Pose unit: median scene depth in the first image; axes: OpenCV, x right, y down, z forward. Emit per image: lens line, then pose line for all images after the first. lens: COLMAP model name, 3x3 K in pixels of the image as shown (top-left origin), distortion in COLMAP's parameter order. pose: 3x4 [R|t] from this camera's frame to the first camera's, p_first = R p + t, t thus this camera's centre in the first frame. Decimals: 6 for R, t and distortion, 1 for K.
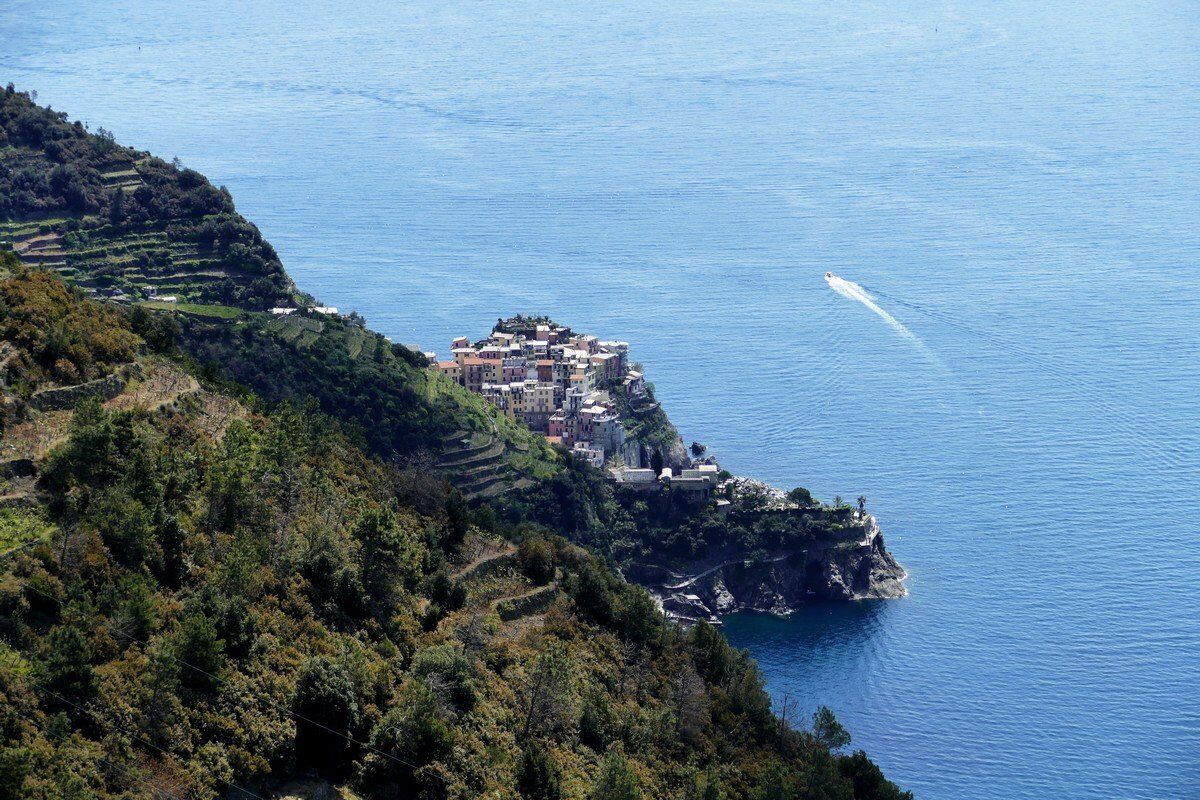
lens RADIAL K [[3897.5, 0, 600.0], [0, 3897.5, 400.0], [0, 0, 1]] dist [0.185598, -1.259196]
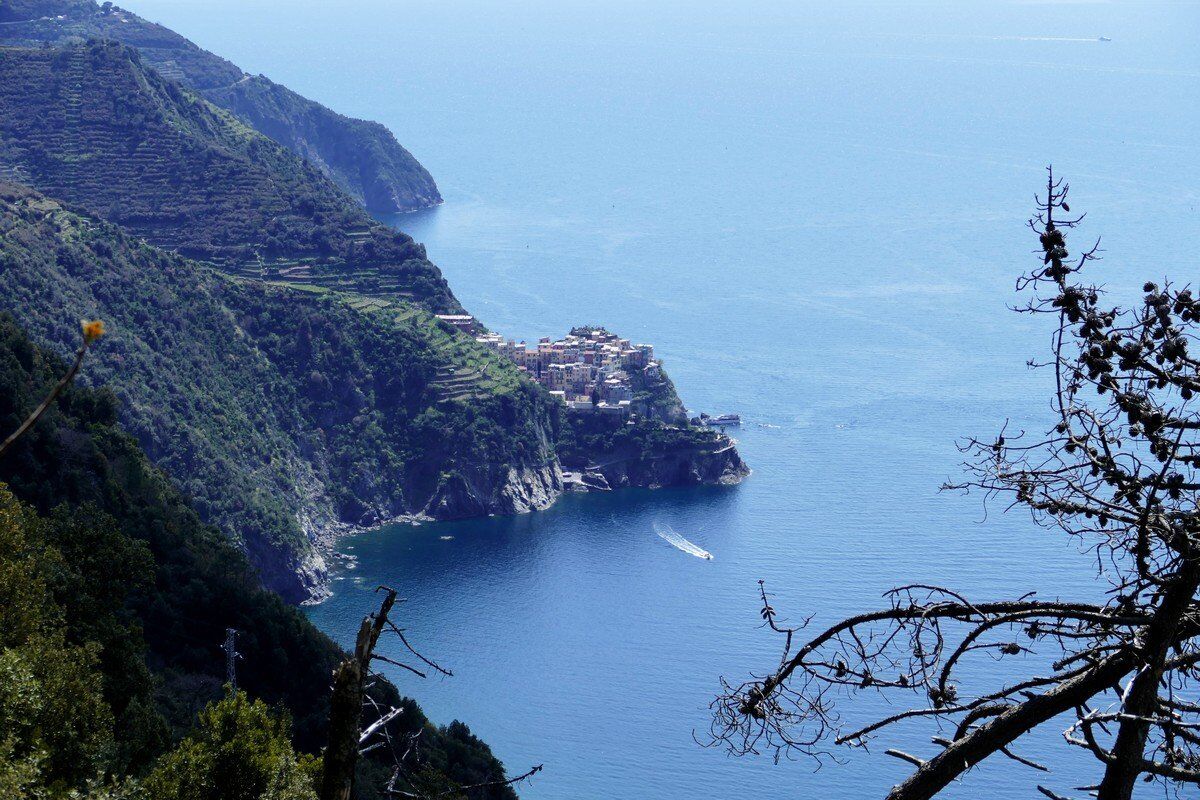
lens RADIAL K [[3280.7, 0, 600.0], [0, 3280.7, 400.0], [0, 0, 1]] dist [0.061784, -0.257906]
pose [[0.974998, 0.038176, -0.218911, 0.290030], [-0.049461, 0.997702, -0.046304, 0.073186], [0.216641, 0.055973, 0.974646, -0.331233]]
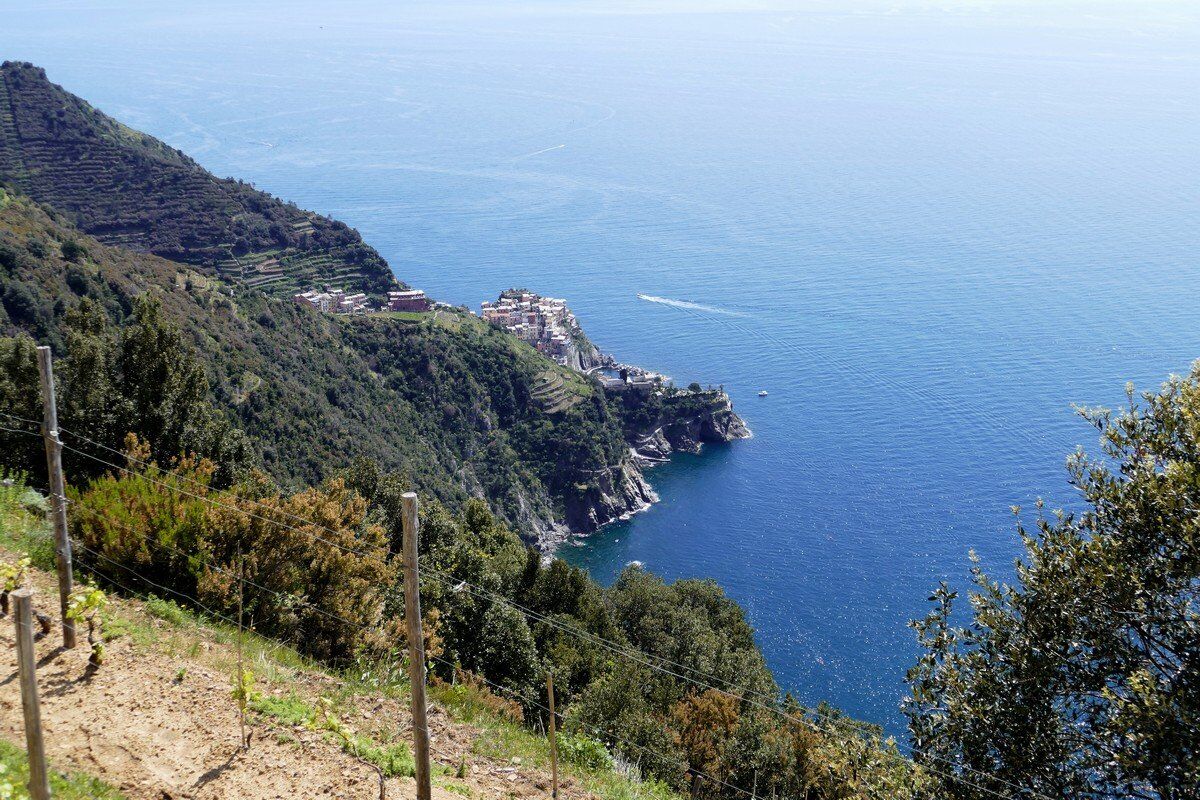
lens RADIAL K [[1477.1, 0, 600.0], [0, 1477.1, 400.0], [0, 0, 1]] dist [-0.015710, 0.014319]
pose [[0.985360, -0.056690, 0.160783, -0.102684], [0.039888, 0.993580, 0.105868, -0.044158], [-0.165753, -0.097904, 0.981295, 0.253332]]
